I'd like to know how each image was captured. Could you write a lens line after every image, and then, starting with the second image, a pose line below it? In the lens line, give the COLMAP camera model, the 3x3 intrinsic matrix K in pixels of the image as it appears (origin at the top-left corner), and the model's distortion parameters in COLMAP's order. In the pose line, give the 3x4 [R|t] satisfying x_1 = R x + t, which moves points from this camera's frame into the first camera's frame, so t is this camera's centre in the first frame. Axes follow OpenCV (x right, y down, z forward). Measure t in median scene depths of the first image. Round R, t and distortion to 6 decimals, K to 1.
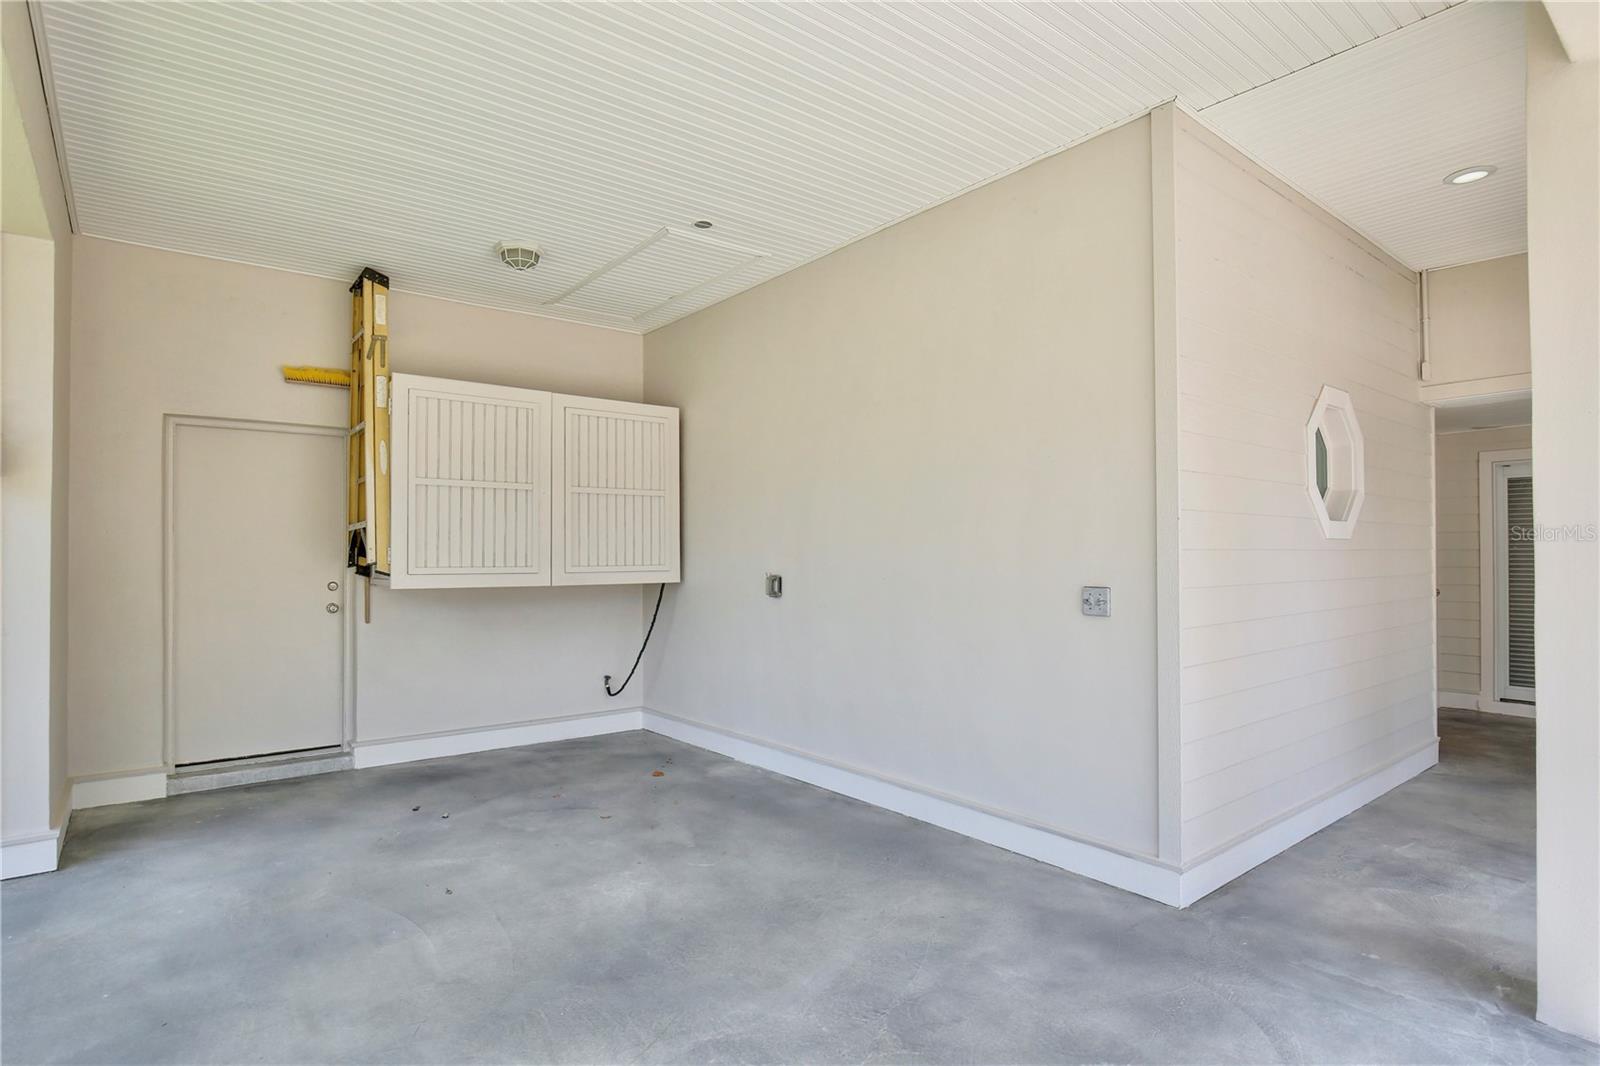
lens RADIAL K [[837.0, 0, 806.0], [0, 837.0, 561.7], [0, 0, 1]] dist [-0.003865, -0.000277]
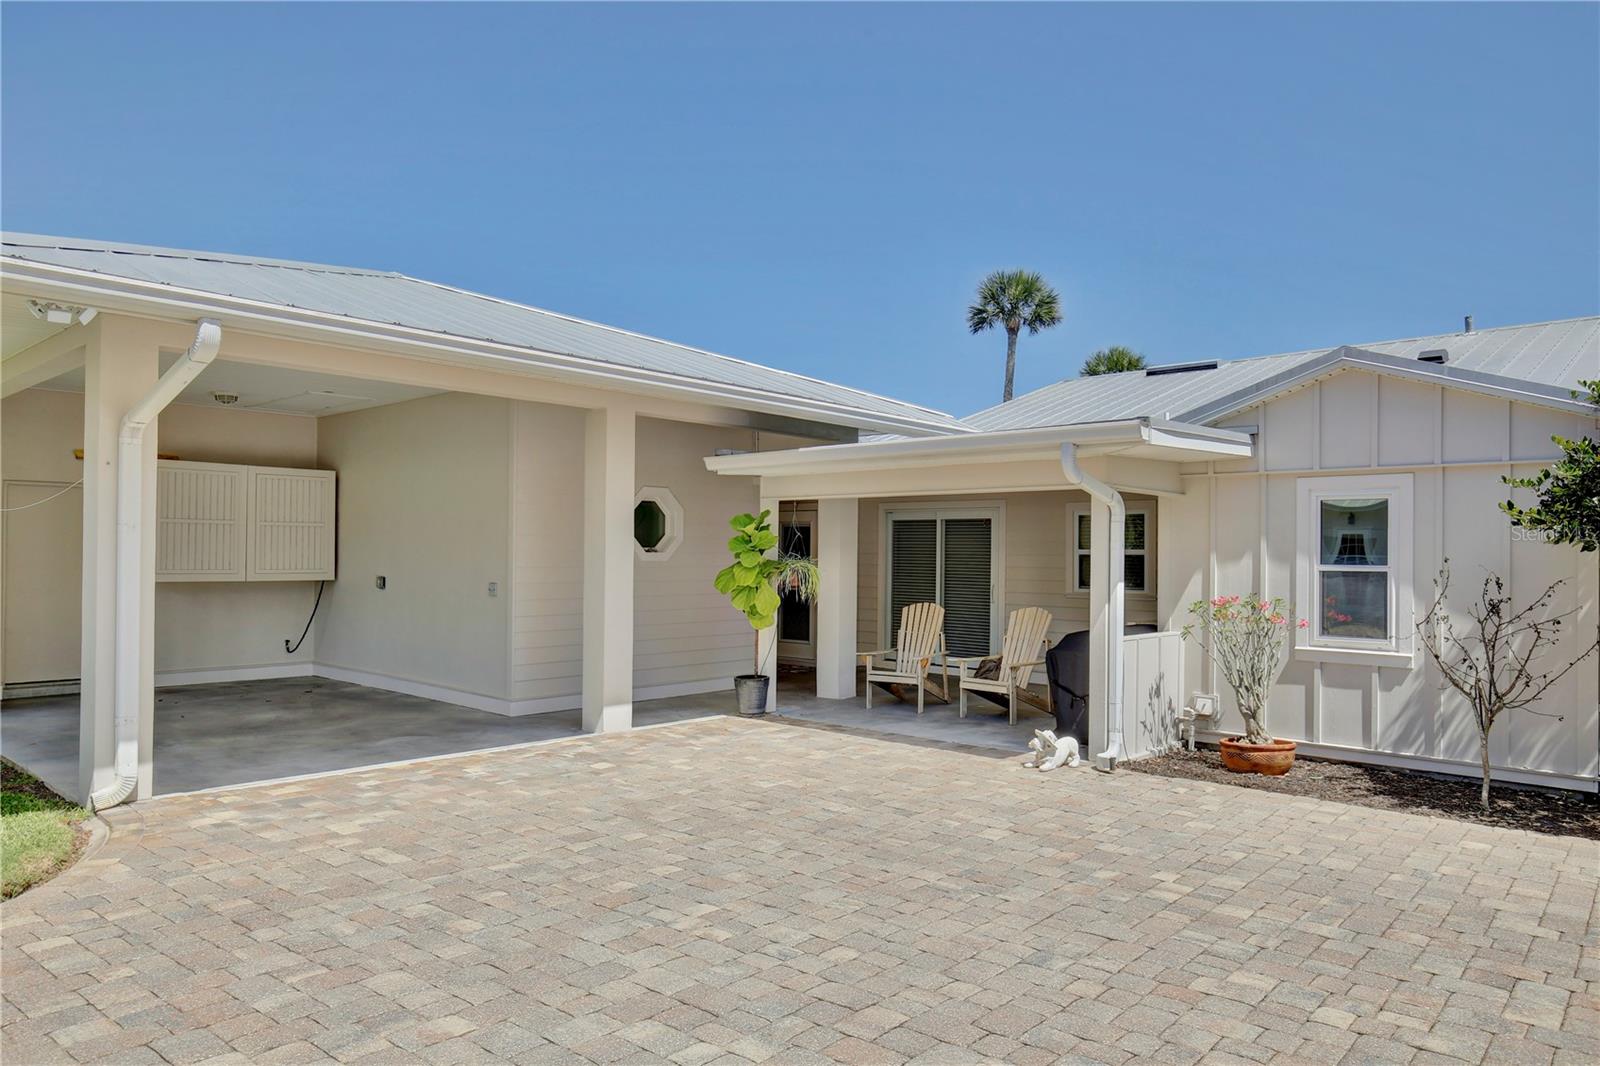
lens RADIAL K [[1046.7, 0, 801.7], [0, 1046.7, 553.0], [0, 0, 1]] dist [0.005254, 0.002199]
pose [[0.989182, 0.014667, 0.145959, 0.448016], [-0.013696, 0.999877, -0.007654, -0.024174], [-0.146053, 0.005572, 0.989261, -1.133754]]
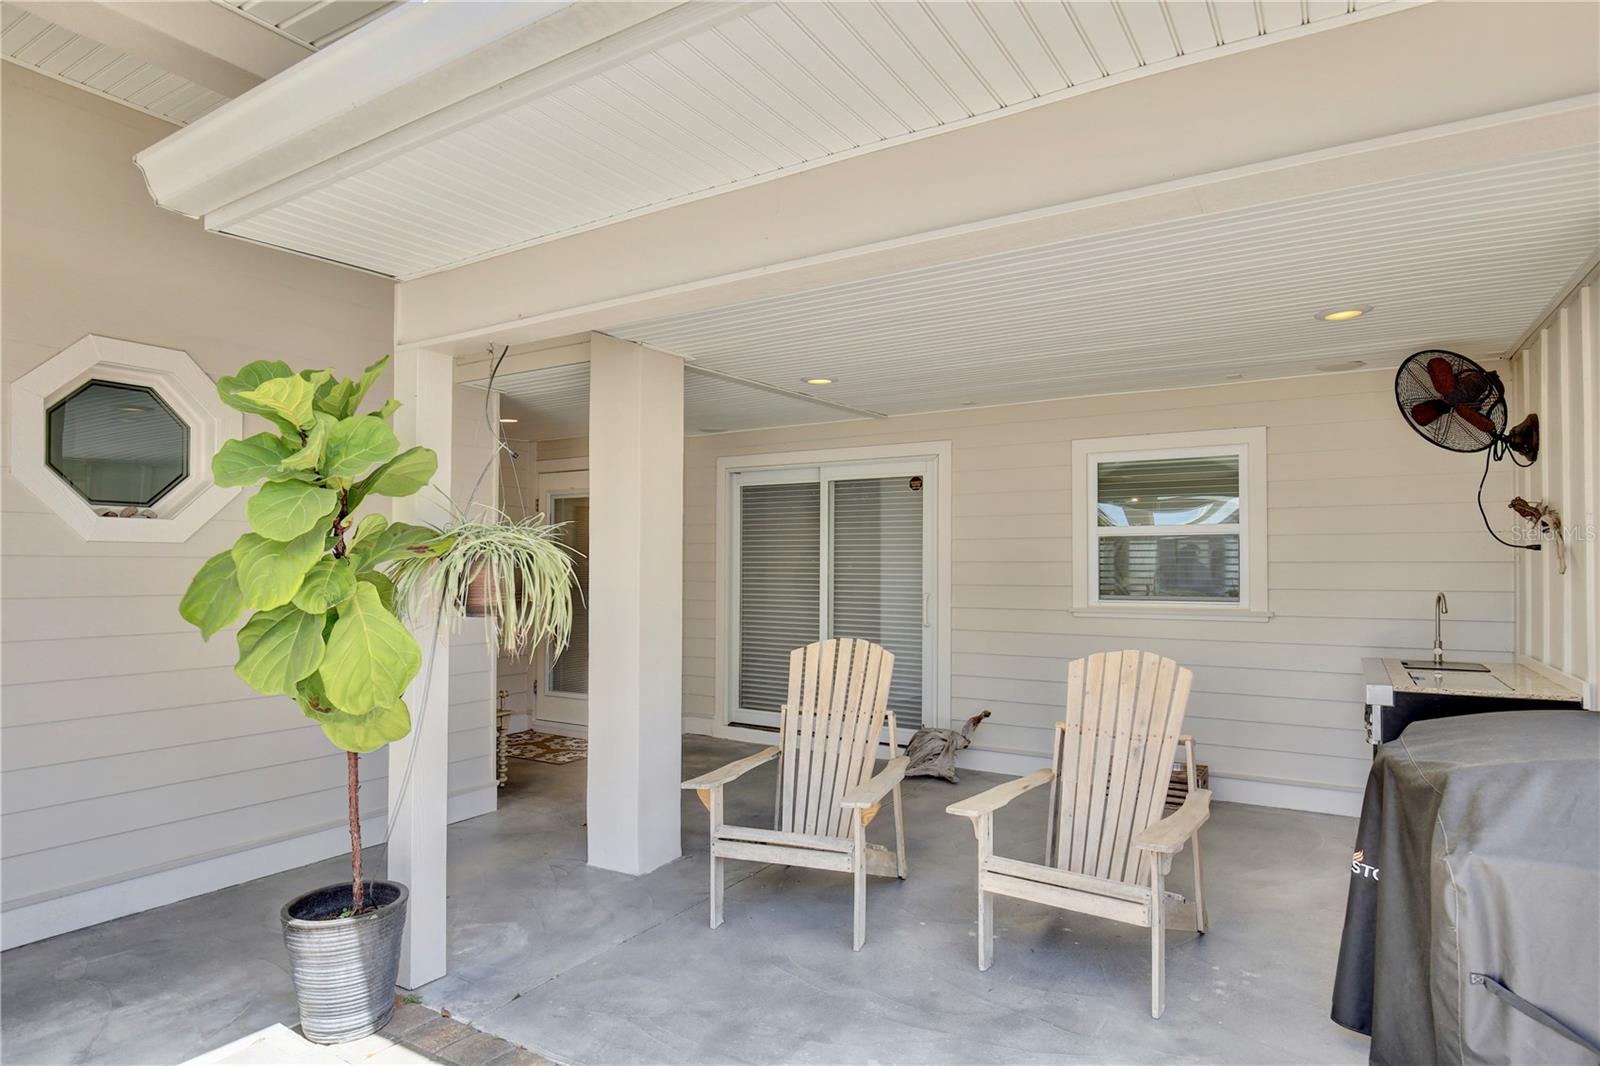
lens RADIAL K [[884.2, 0, 798.0], [0, 884.2, 560.3], [0, 0, 1]] dist [-0.026519, 0.000036]
pose [[0.945199, 0.011904, 0.326278, 0.684512], [-0.006257, 0.999812, -0.018351, -0.000281], [-0.326435, 0.015304, 0.945096, 0.044520]]
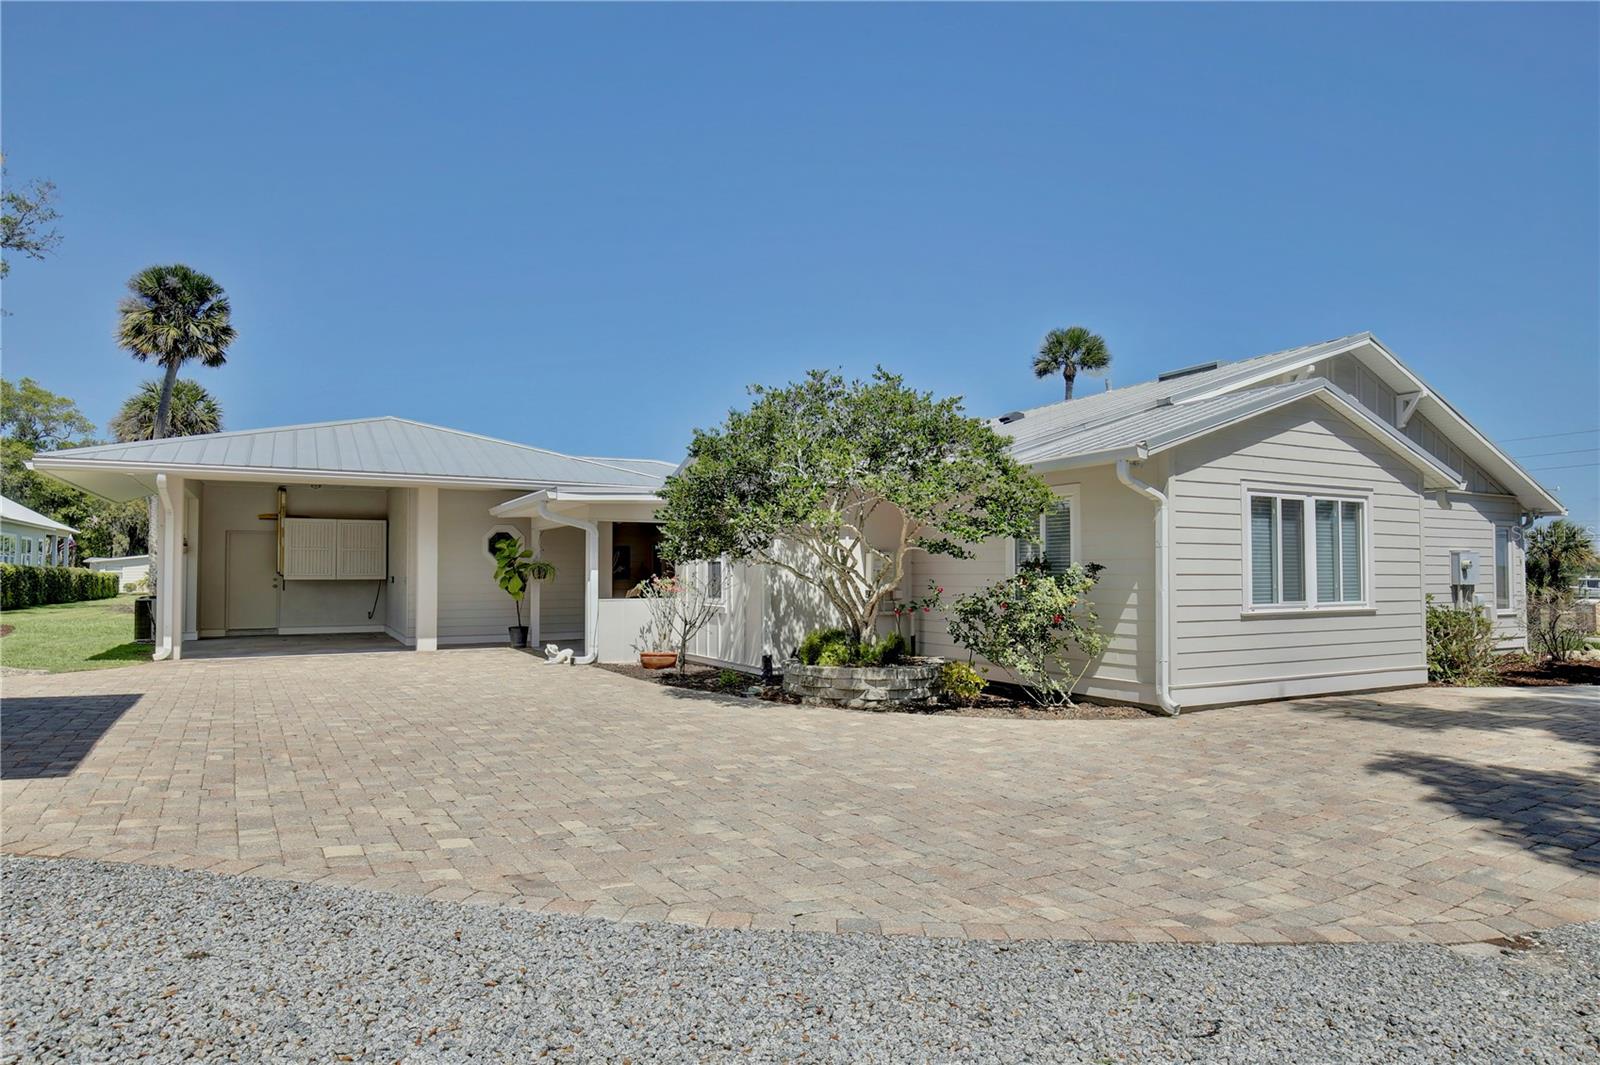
lens RADIAL K [[943.6, 0, 800.2], [0, 943.6, 551.8], [0, 0, 1]] dist [-0.011896, 0.003413]
pose [[0.986641, -0.000977, -0.162905, 1.824784], [-0.003150, 0.999681, -0.025074, 0.006297], [0.162877, 0.025252, 0.986323, -2.025590]]
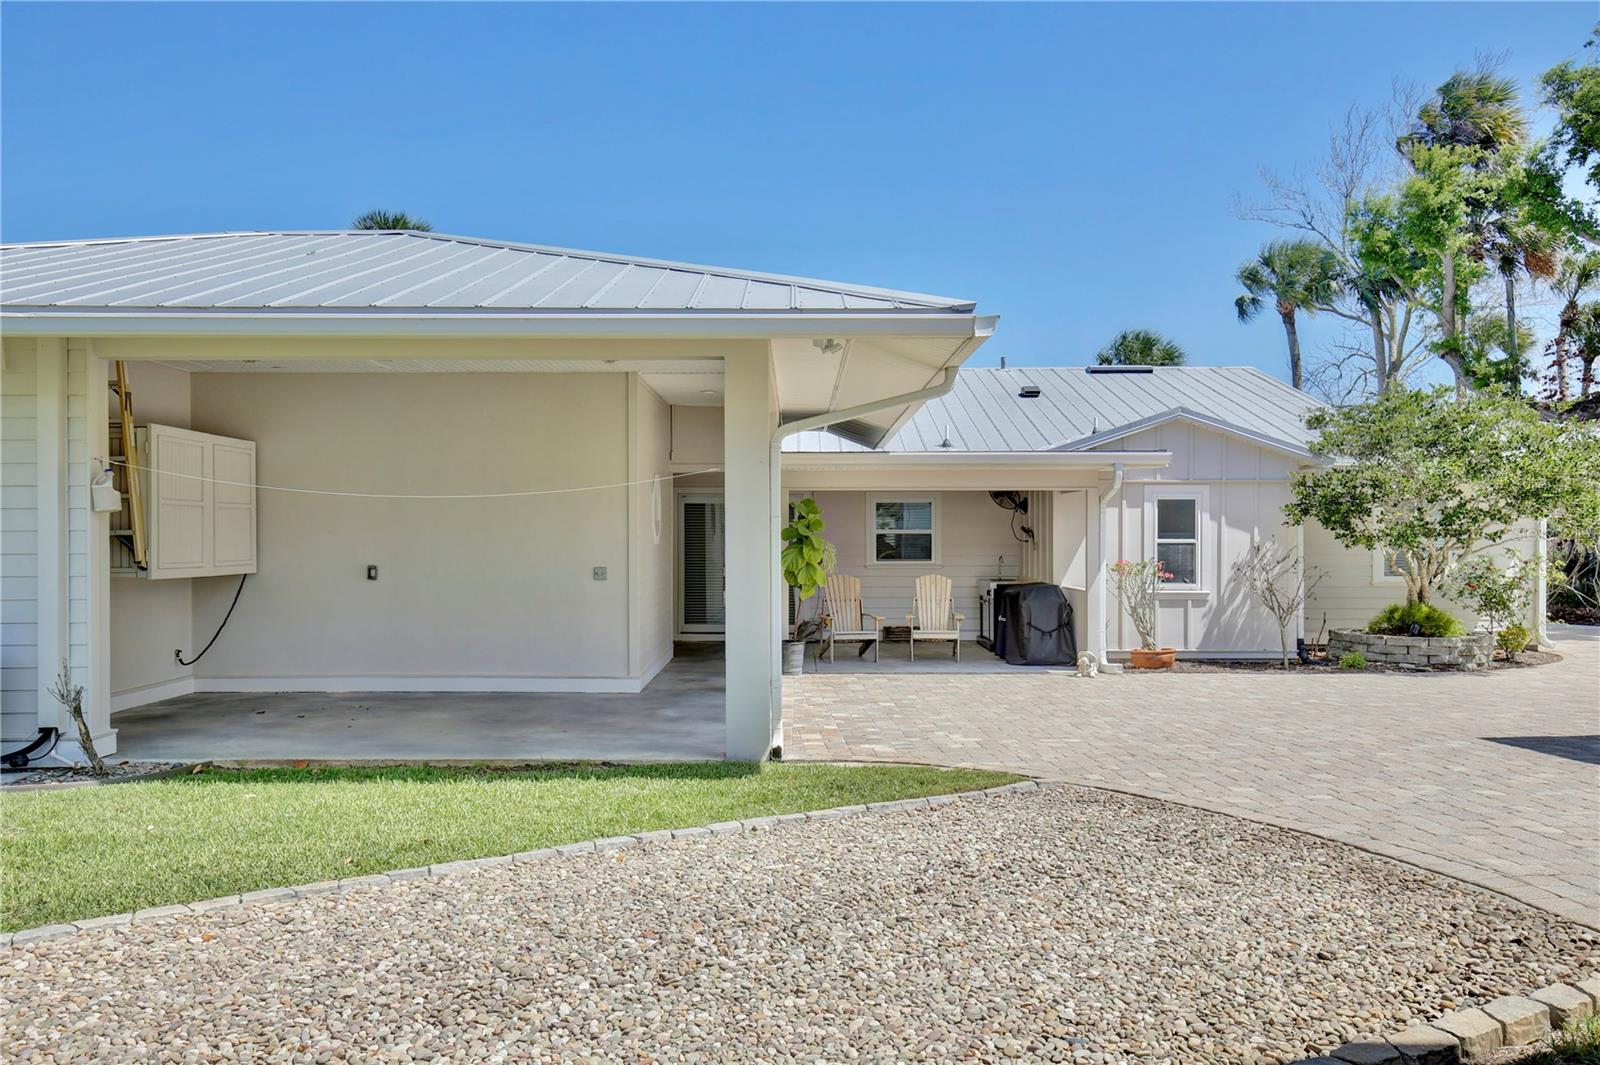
lens RADIAL K [[1242.7, 0, 800.0], [0, 1242.7, 532.5], [0, 0, 1]] dist [-0.004621, -0.002783]
pose [[0.632422, 0.006687, 0.774595, -1.160589], [0.003299, 0.999930, -0.011326, -0.014929], [-0.774617, 0.009718, 0.632356, -0.944757]]
